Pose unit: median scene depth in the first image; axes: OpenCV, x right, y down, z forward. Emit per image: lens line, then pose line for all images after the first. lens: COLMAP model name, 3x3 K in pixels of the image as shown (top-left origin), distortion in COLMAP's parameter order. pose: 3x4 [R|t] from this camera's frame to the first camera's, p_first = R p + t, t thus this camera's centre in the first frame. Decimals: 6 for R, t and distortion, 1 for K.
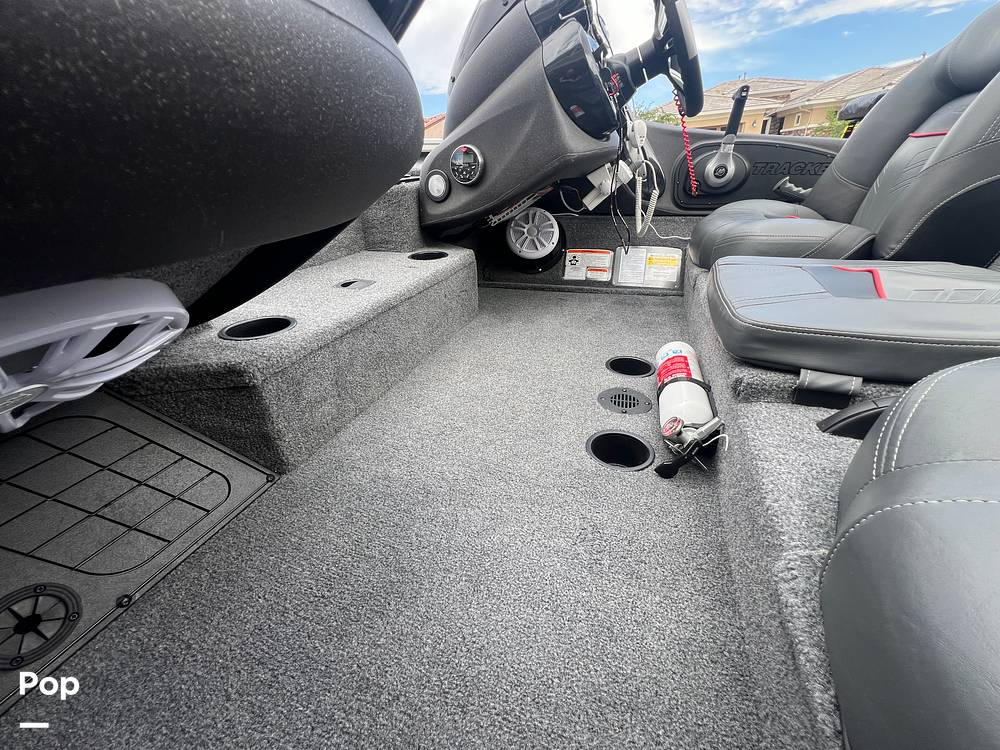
lens RADIAL K [[403.7, 0, 499.3], [0, 403.7, 377.1], [0, 0, 1]] dist [-0.001939, 0.000692]
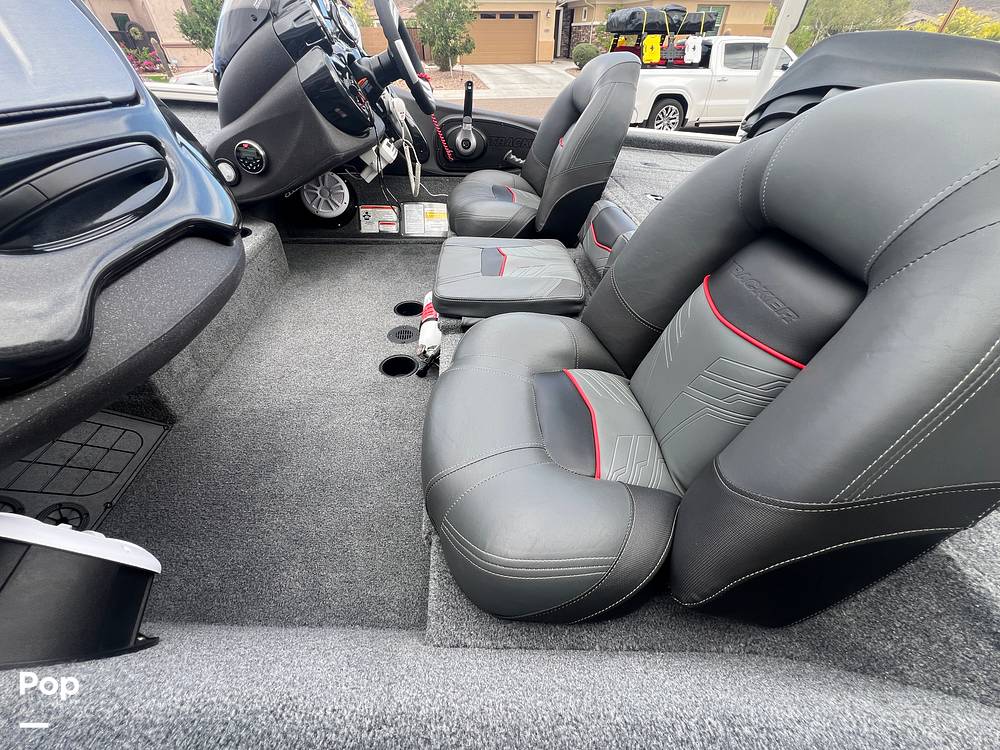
lens RADIAL K [[403.7, 0, 499.3], [0, 403.7, 377.1], [0, 0, 1]] dist [-0.001939, 0.000692]
pose [[0.918489, -0.192082, 0.345662, 0.083251], [0.114924, 0.966036, 0.231445, -0.120896], [-0.378379, -0.172854, 0.909368, -0.711417]]
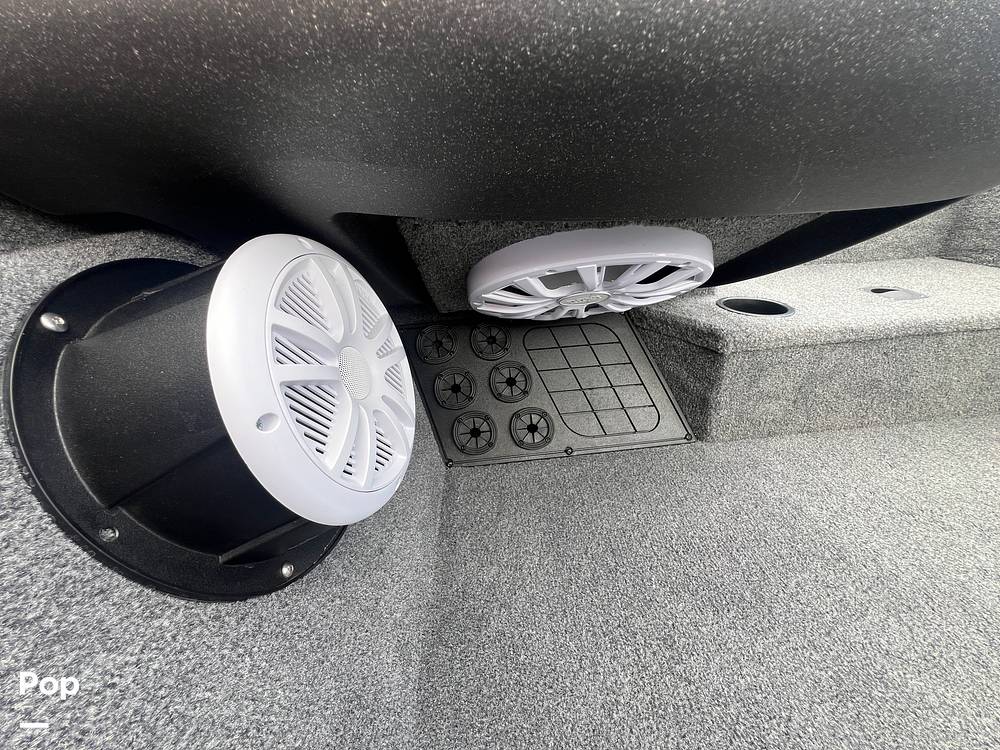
lens RADIAL K [[401.5, 0, 497.3], [0, 401.5, 376.9], [0, 0, 1]] dist [-0.003433, 0.000607]
pose [[0.430977, 0.414547, -0.801505, 0.011635], [-0.393076, 0.885774, 0.246771, 0.036460], [0.812250, 0.208700, 0.544696, -0.041792]]
